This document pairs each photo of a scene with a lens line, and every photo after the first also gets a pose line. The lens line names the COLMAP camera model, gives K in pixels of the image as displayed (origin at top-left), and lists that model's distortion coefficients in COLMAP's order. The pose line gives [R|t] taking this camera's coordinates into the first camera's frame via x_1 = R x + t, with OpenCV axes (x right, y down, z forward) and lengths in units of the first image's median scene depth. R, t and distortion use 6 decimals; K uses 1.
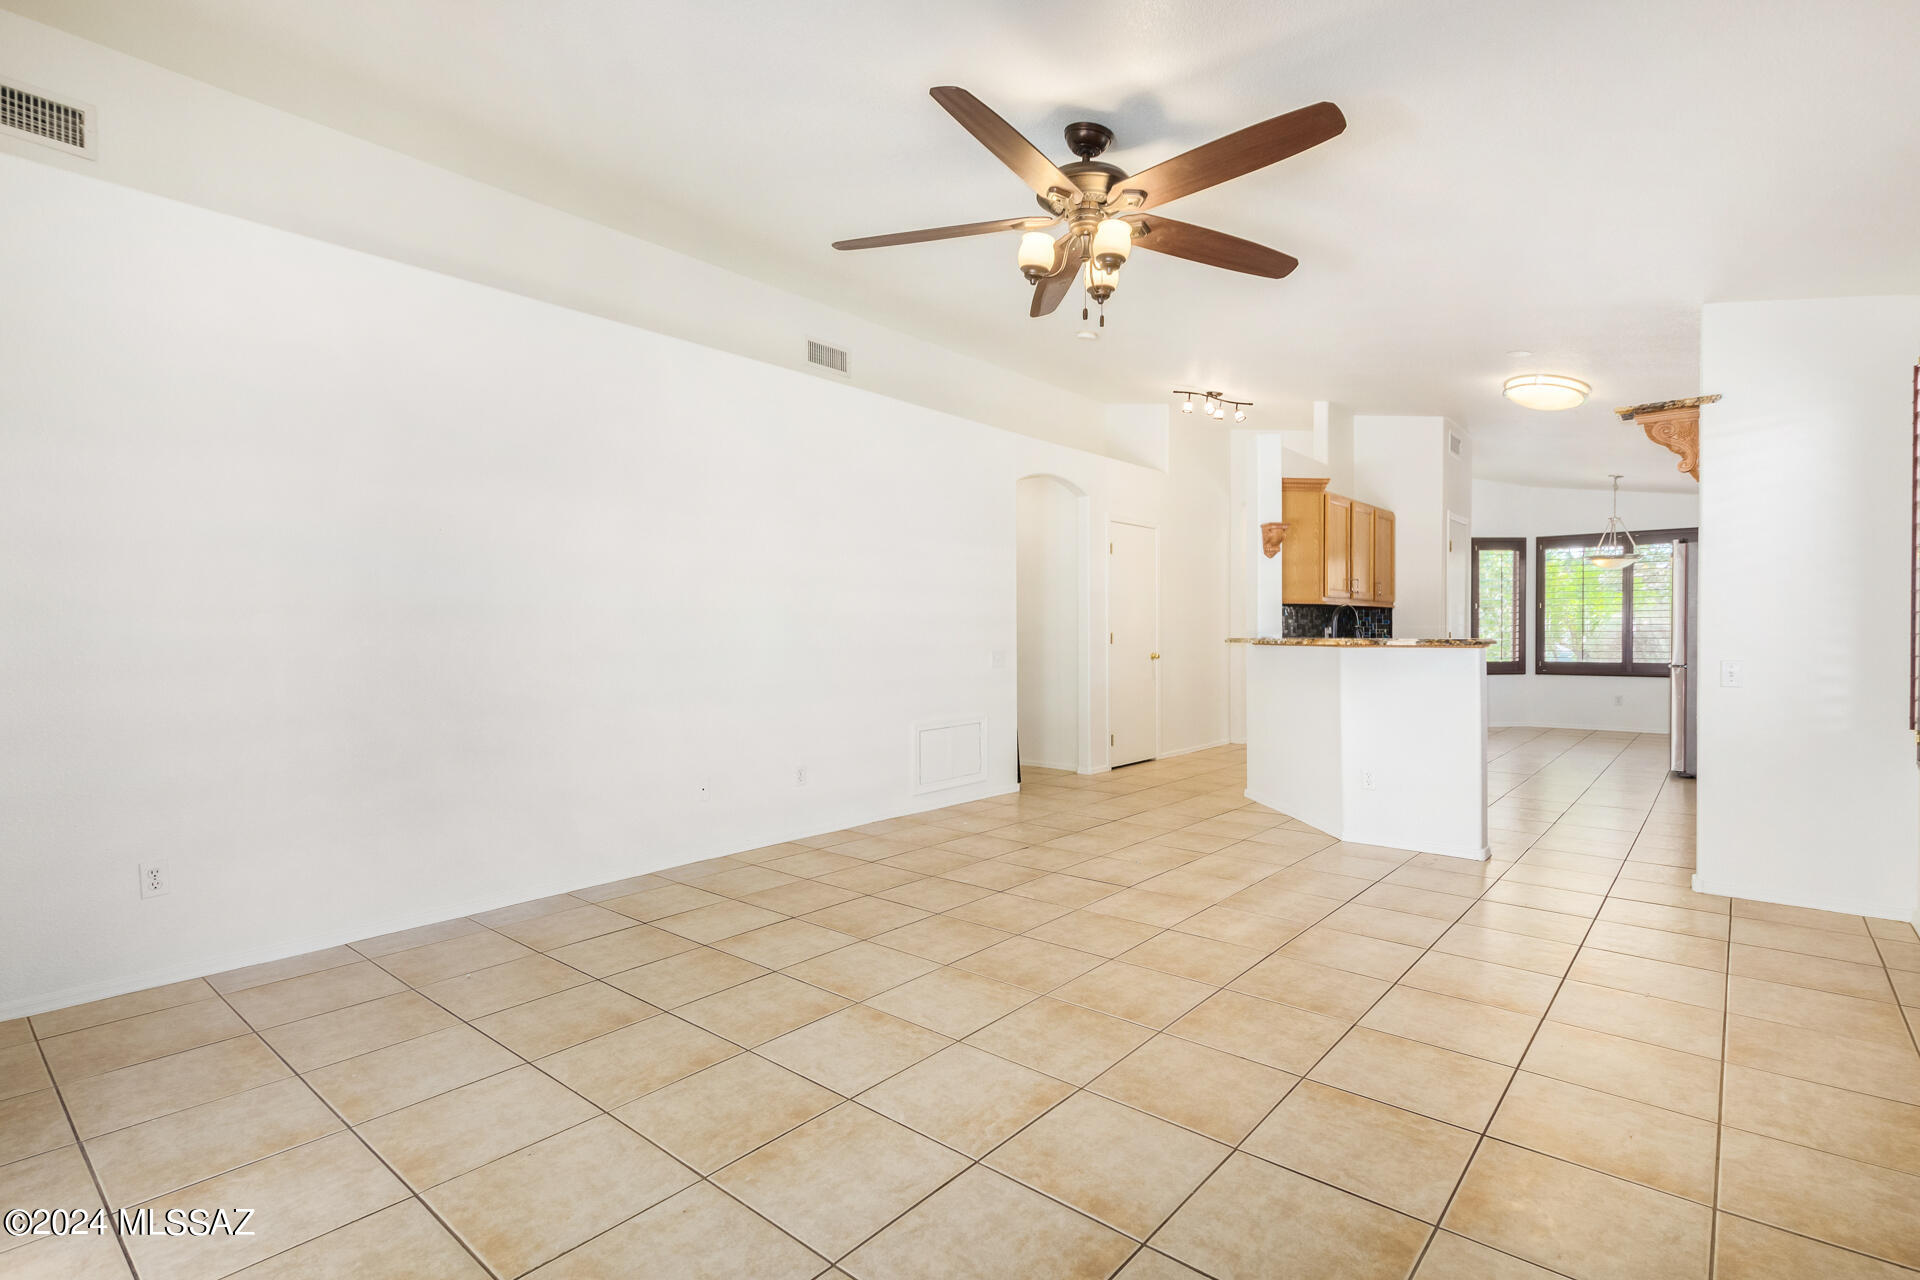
lens RADIAL K [[914.2, 0, 980.6], [0, 914.2, 640.7], [0, 0, 1]] dist [0.013555, -0.004815]
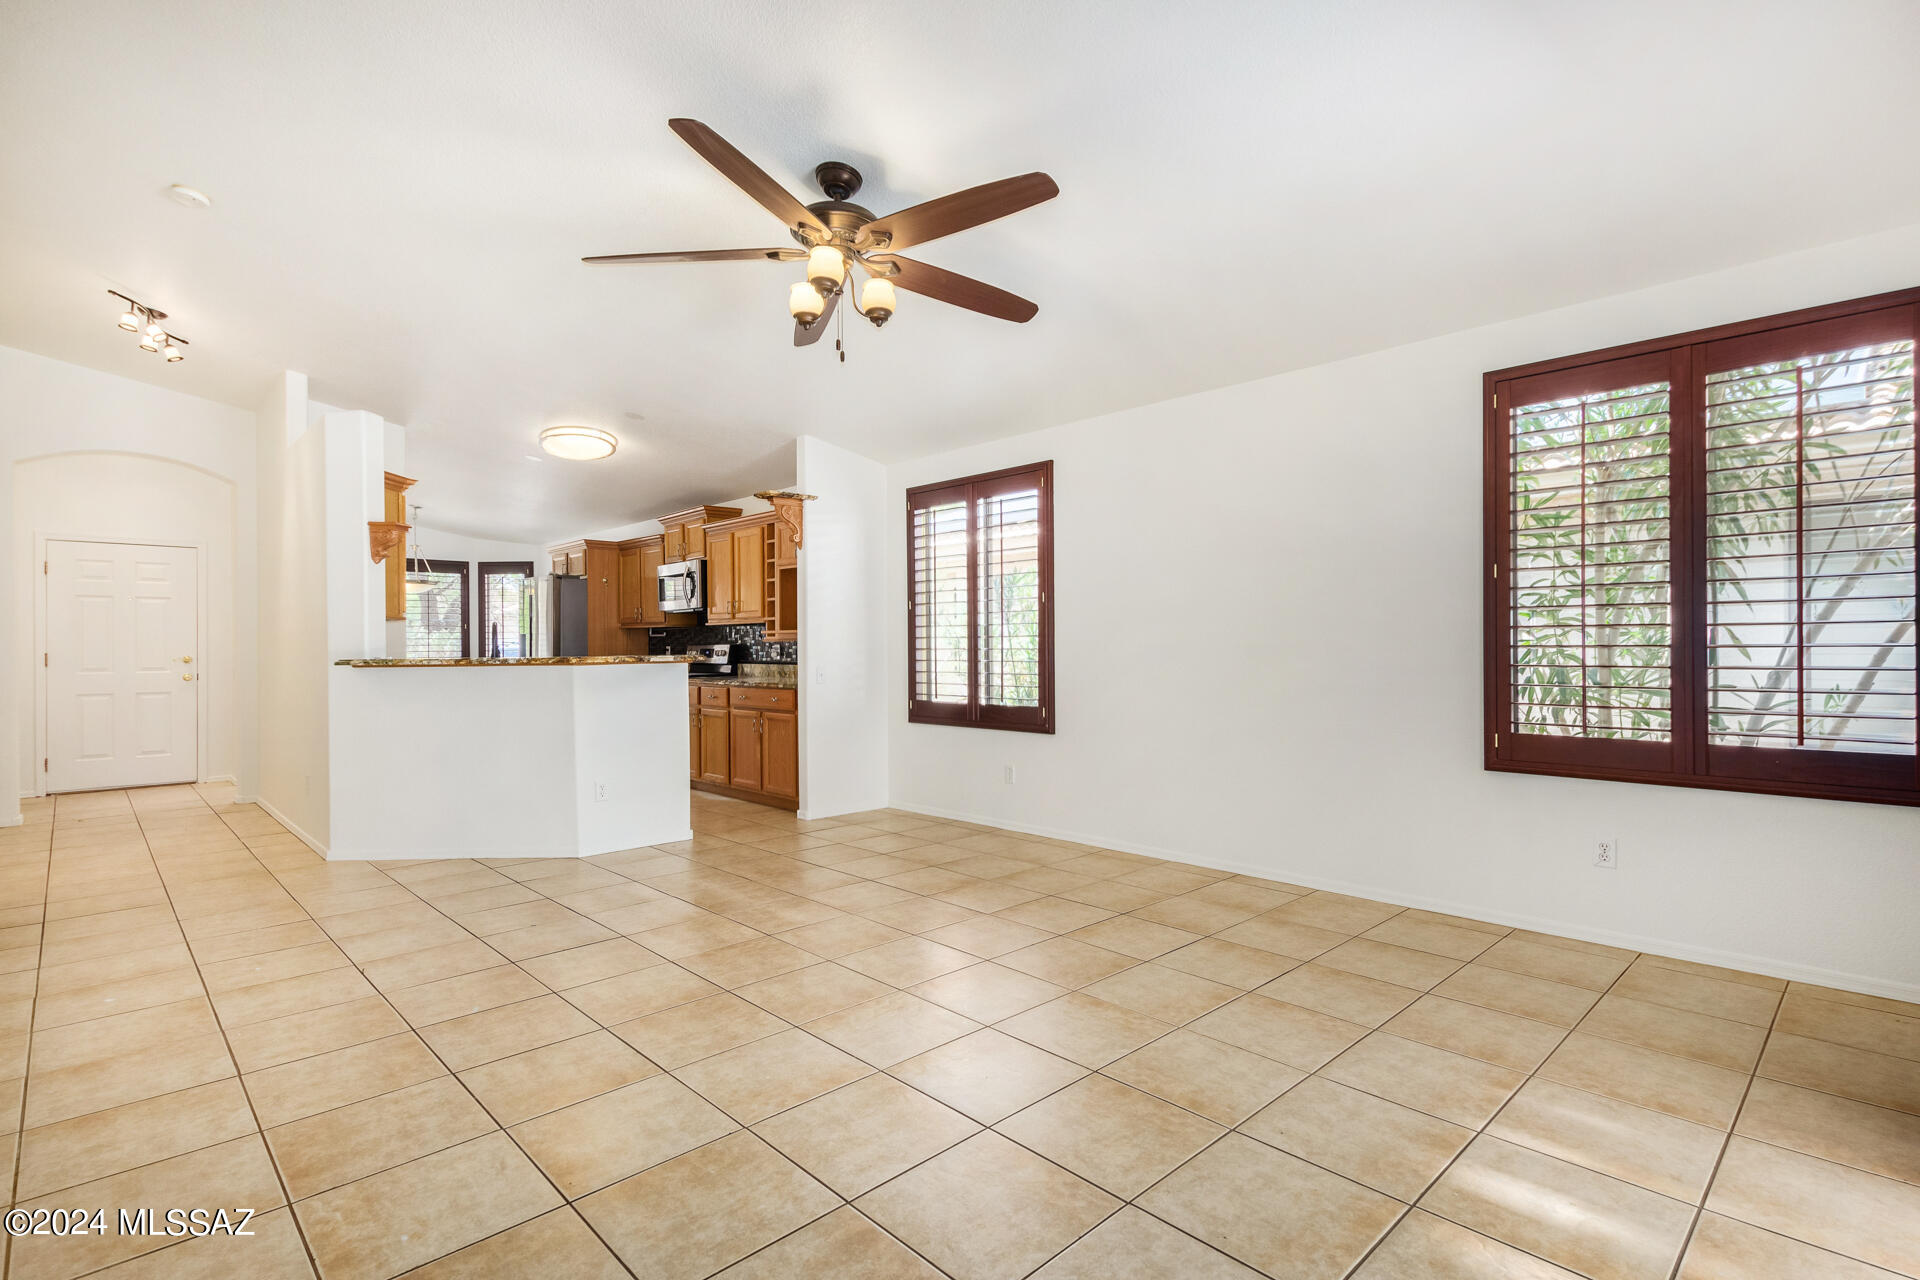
lens RADIAL K [[914.2, 0, 973.5], [0, 914.2, 638.7], [0, 0, 1]] dist [0.013555, -0.004815]
pose [[0.106773, 0.008964, 0.994243, -0.466639], [0.017751, 0.999783, -0.010921, -0.002922], [-0.994125, 0.018815, 0.106590, 0.379439]]
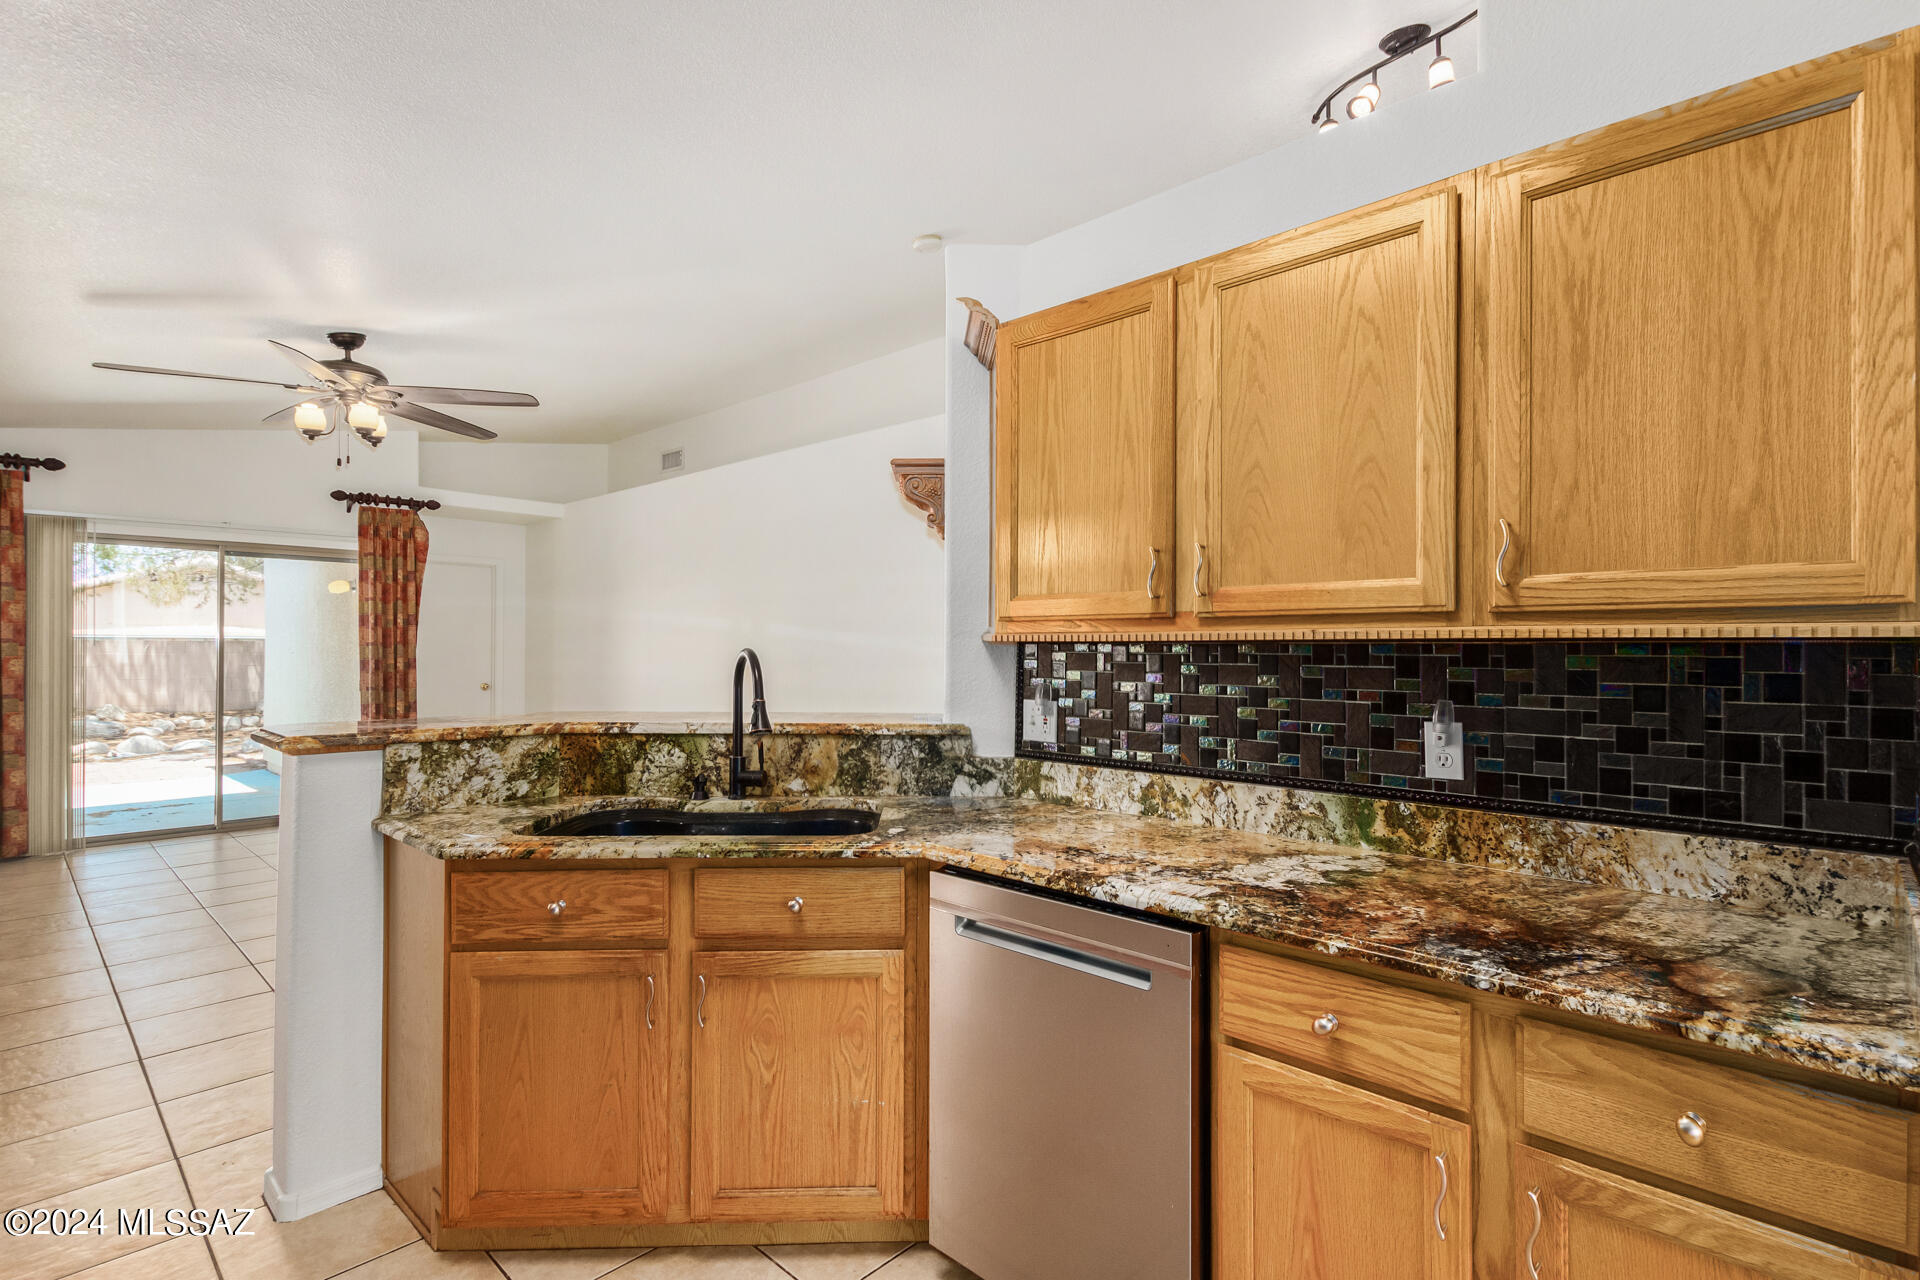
lens RADIAL K [[914.2, 0, 976.3], [0, 914.2, 644.6], [0, 0, 1]] dist [0.013555, -0.004815]
pose [[-0.058610, -0.000887, -0.998281, 0.767699], [-0.013956, 0.999903, -0.000069, -0.040560], [0.998183, 0.013928, -0.058616, 1.061924]]
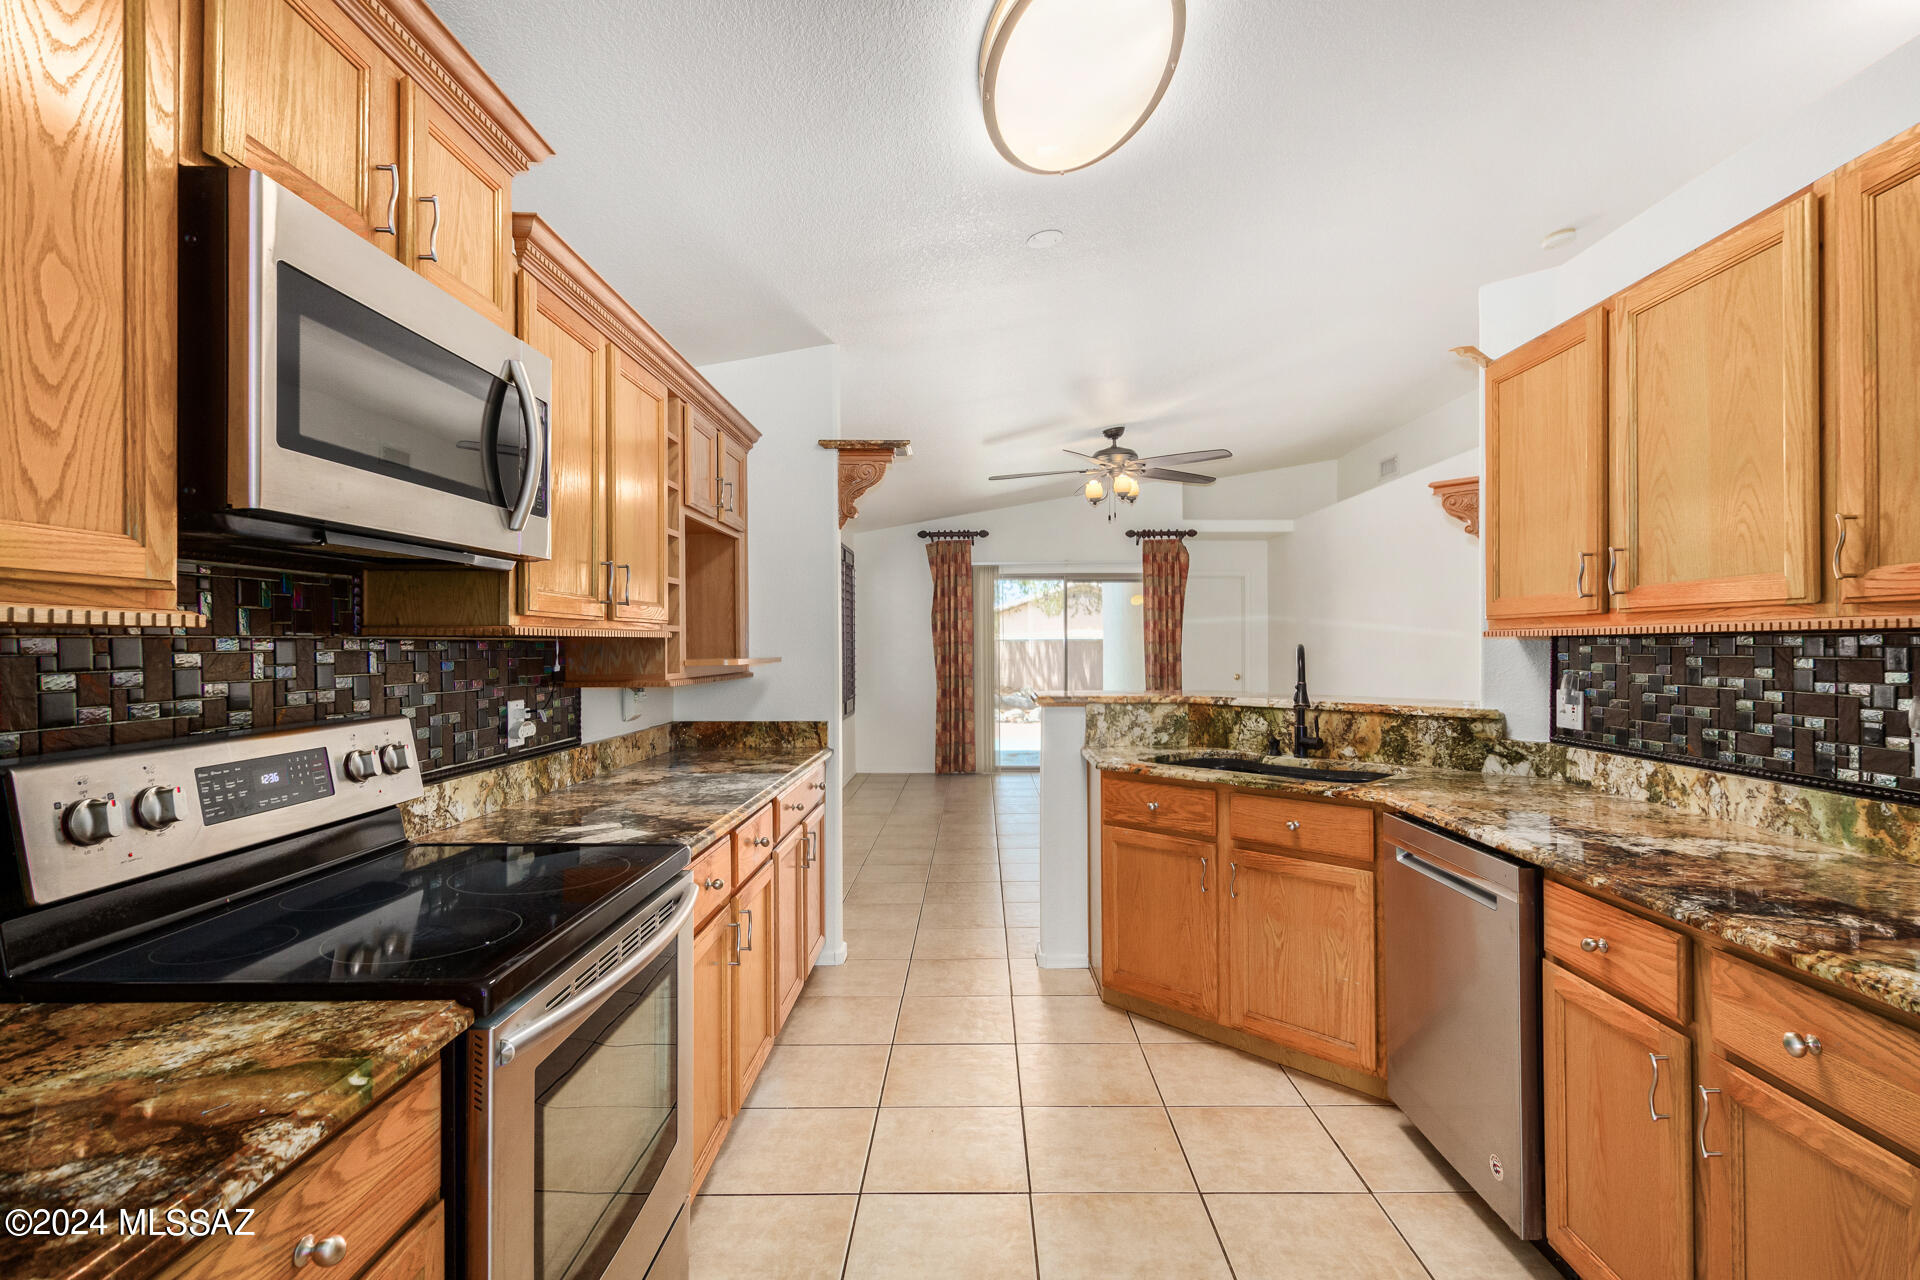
lens RADIAL K [[914.2, 0, 975.1], [0, 914.2, 644.8], [0, 0, 1]] dist [0.013555, -0.004815]
pose [[-0.773097, 0.007067, -0.634249, 0.860191], [0.000891, 0.999949, 0.010057, -0.042689], [0.634288, 0.007210, -0.773063, 1.232050]]
